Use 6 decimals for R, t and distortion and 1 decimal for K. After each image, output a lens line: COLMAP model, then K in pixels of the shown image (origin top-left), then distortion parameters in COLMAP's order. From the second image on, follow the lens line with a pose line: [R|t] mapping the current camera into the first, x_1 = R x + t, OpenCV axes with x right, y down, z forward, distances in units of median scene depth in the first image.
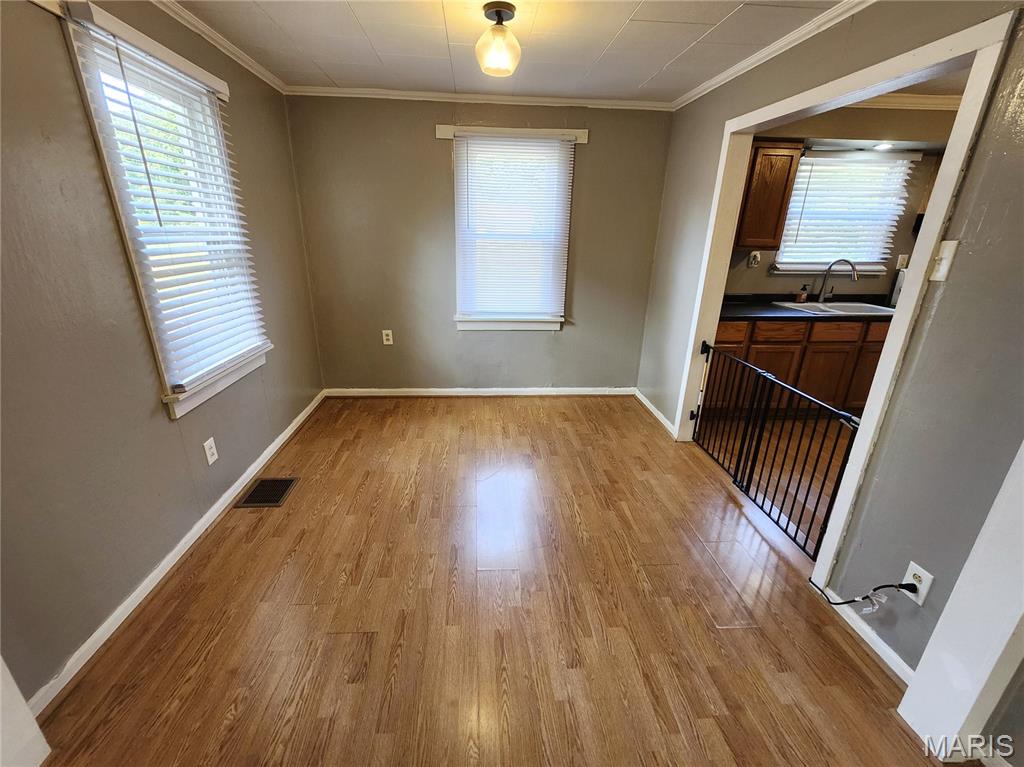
lens RADIAL K [[441.1, 0, 510.3], [0, 441.1, 392.8], [0, 0, 1]] dist [0.007527, 0.000245]
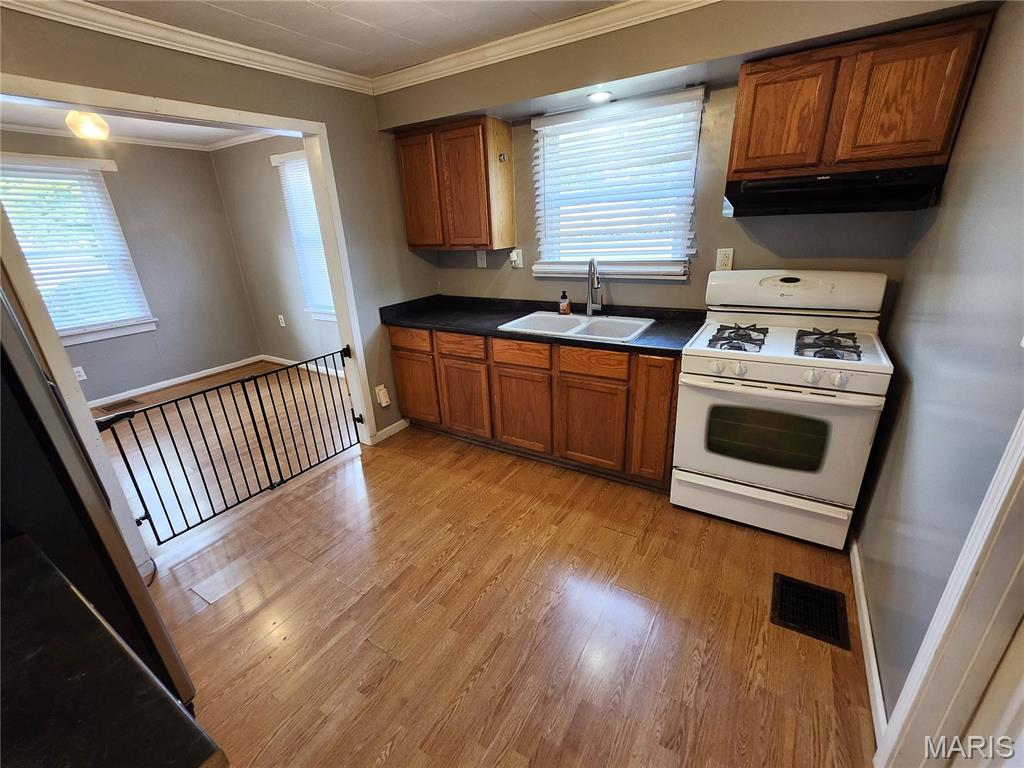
lens RADIAL K [[441.1, 0, 510.3], [0, 441.1, 393.3], [0, 0, 1]] dist [0.007527, 0.000245]
pose [[0.804373, 0.163458, -0.571197, 1.178036], [-0.149954, 0.986138, 0.071032, -0.120744], [0.574890, 0.028517, 0.817734, 0.357745]]
